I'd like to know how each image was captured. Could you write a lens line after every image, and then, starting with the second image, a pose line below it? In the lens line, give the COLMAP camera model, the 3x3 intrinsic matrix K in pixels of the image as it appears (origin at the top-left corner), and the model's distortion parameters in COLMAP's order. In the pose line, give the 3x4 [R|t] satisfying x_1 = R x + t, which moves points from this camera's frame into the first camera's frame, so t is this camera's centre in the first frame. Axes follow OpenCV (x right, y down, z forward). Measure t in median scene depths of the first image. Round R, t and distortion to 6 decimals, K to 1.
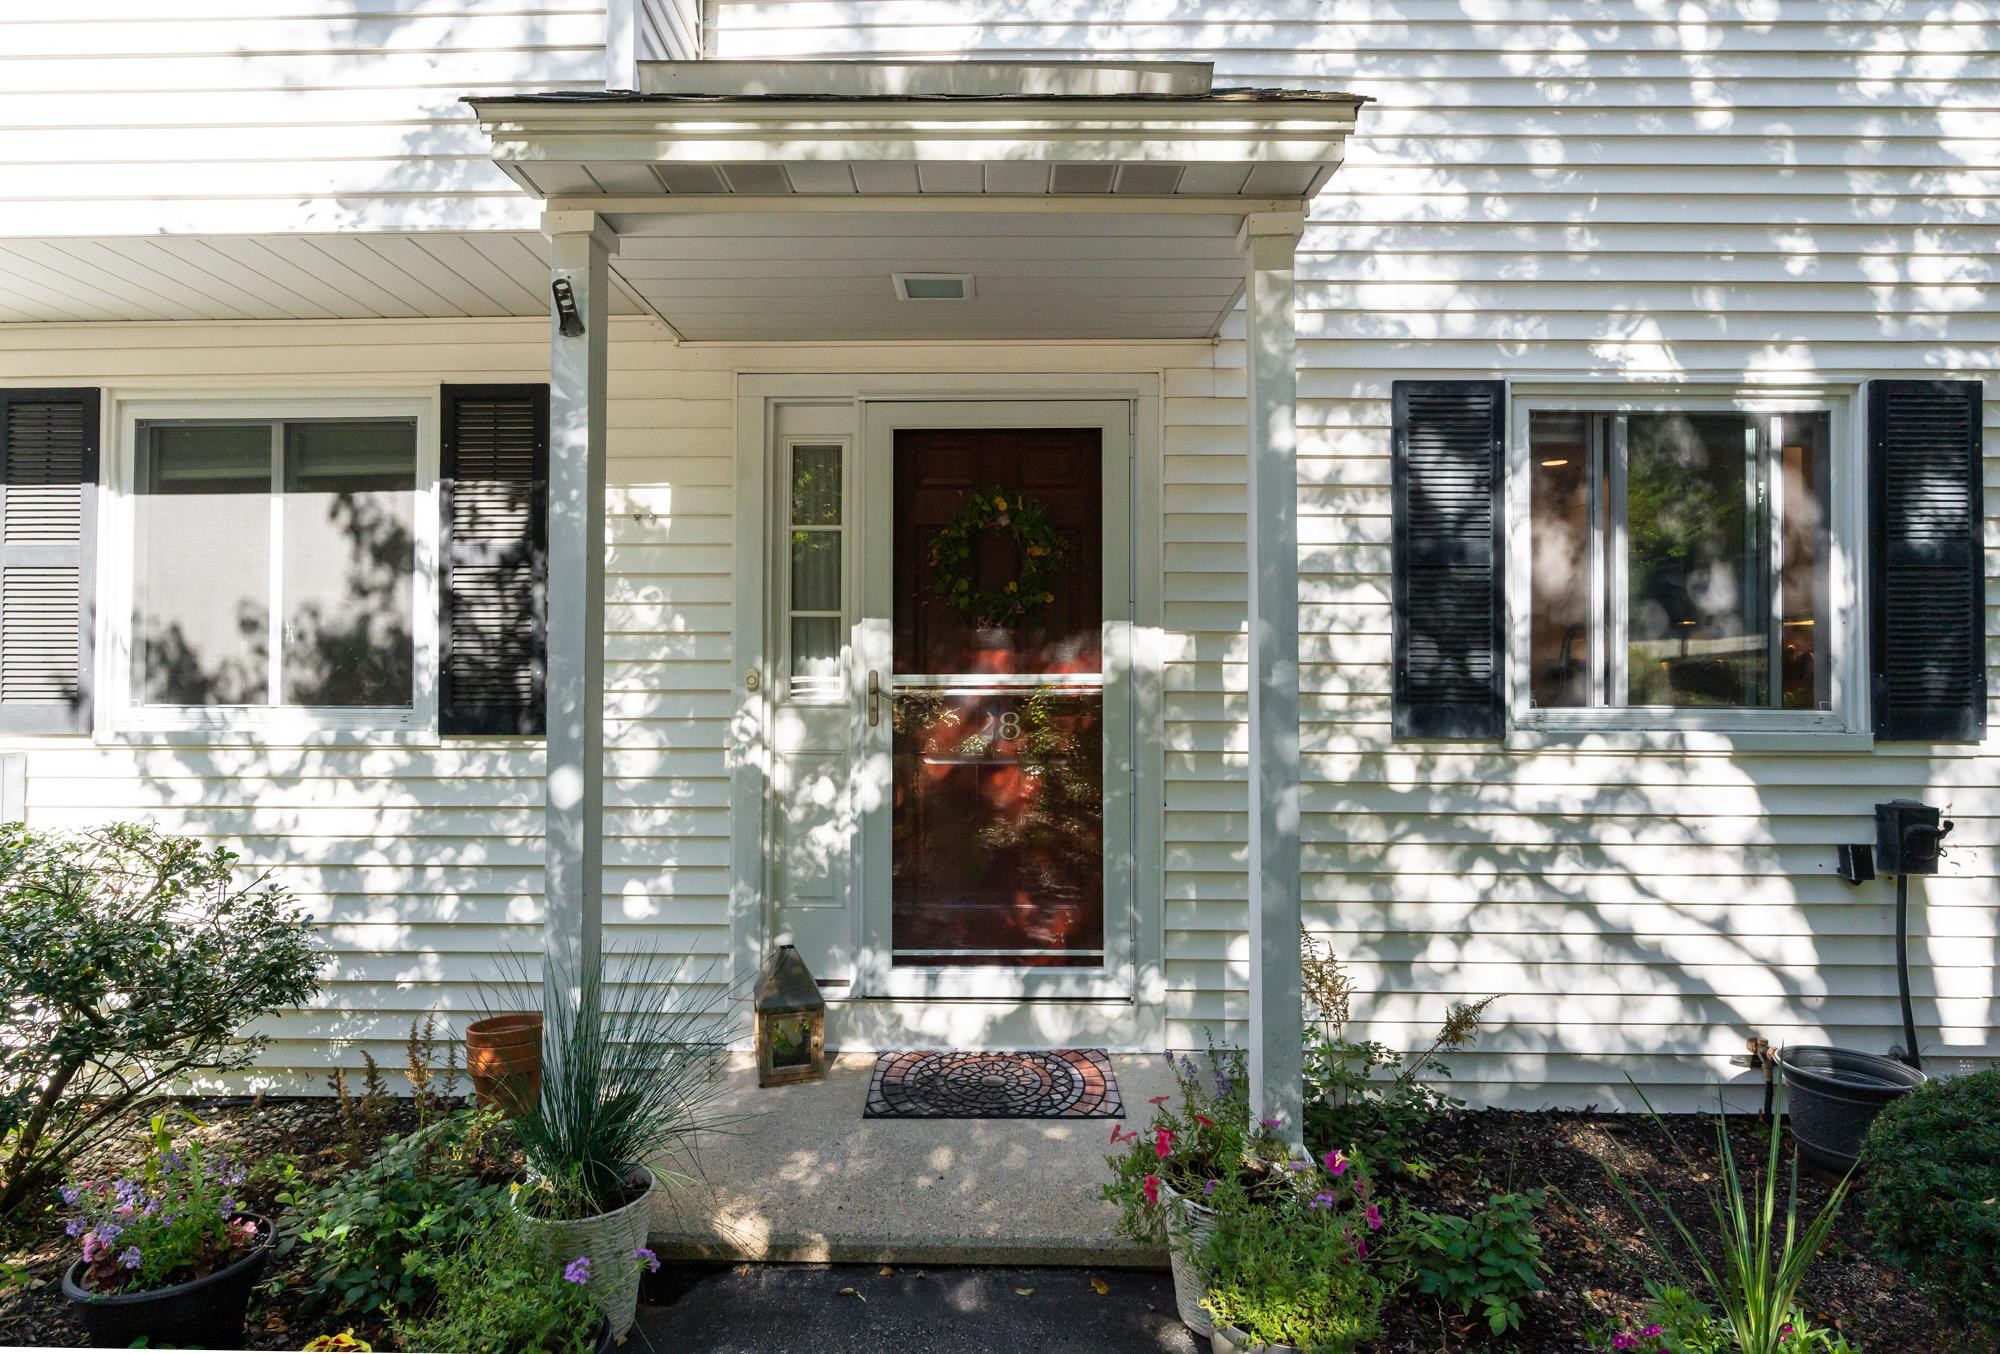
lens RADIAL K [[1041.1, 0, 1007.0], [0, 1041.1, 665.9], [0, 0, 1]] dist [-0.014054, 0.003899]
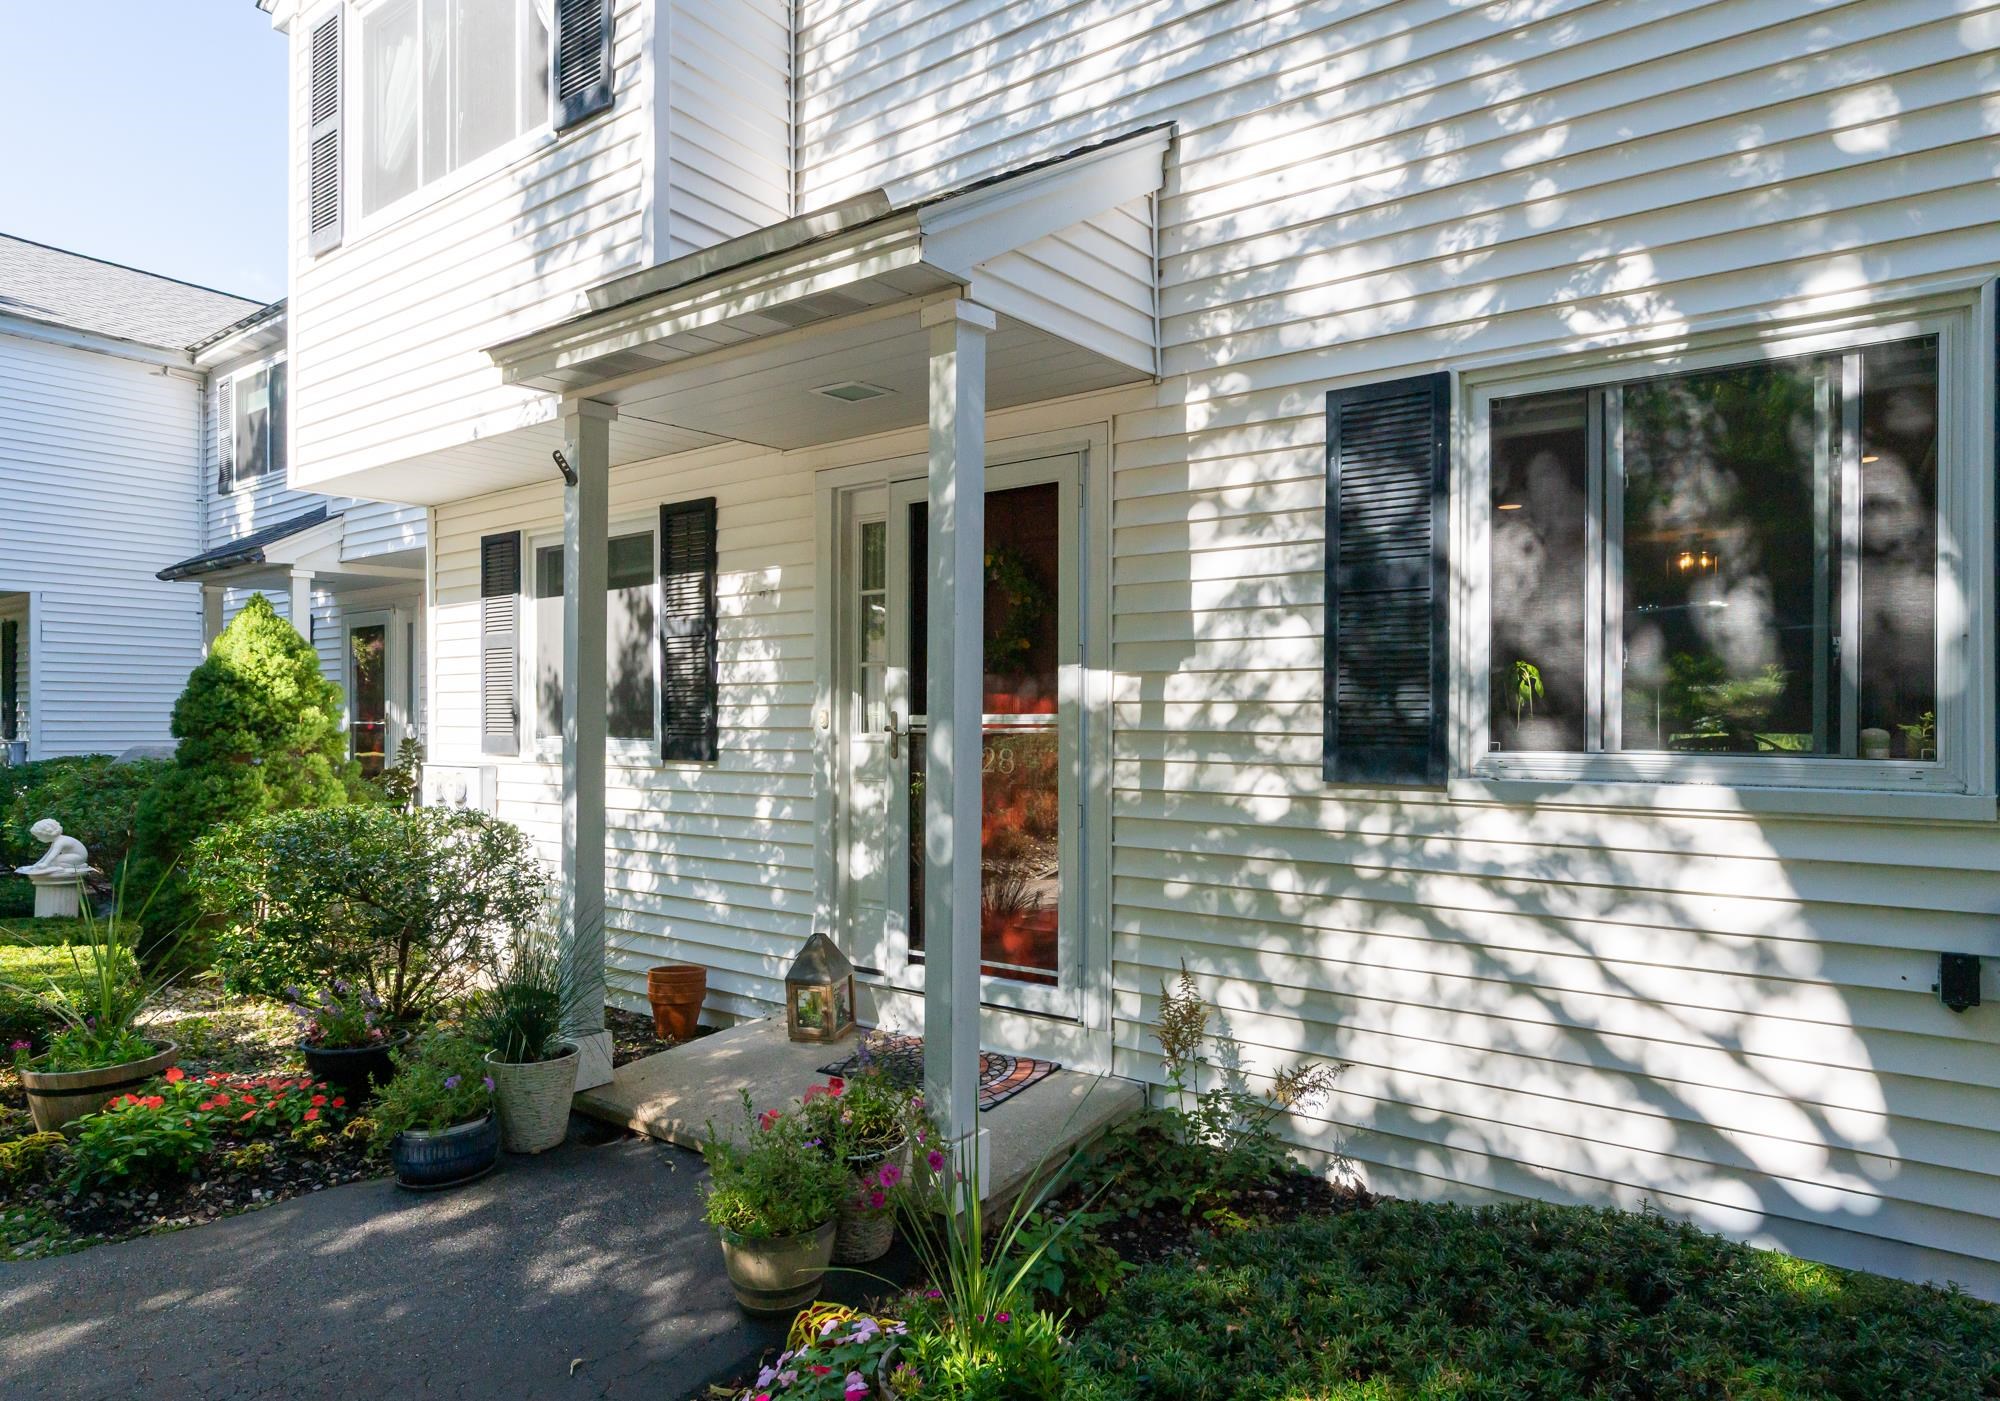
lens RADIAL K [[1154.8, 0, 1072.5], [0, 1154.8, 717.3], [0, 0, 1]] dist [-0.012531, 0.000807]
pose [[0.828042, -0.001032, -0.560665, 0.763763], [0.009031, 0.999893, 0.011497, -0.001485], [0.560593, -0.014584, 0.827963, 0.028557]]
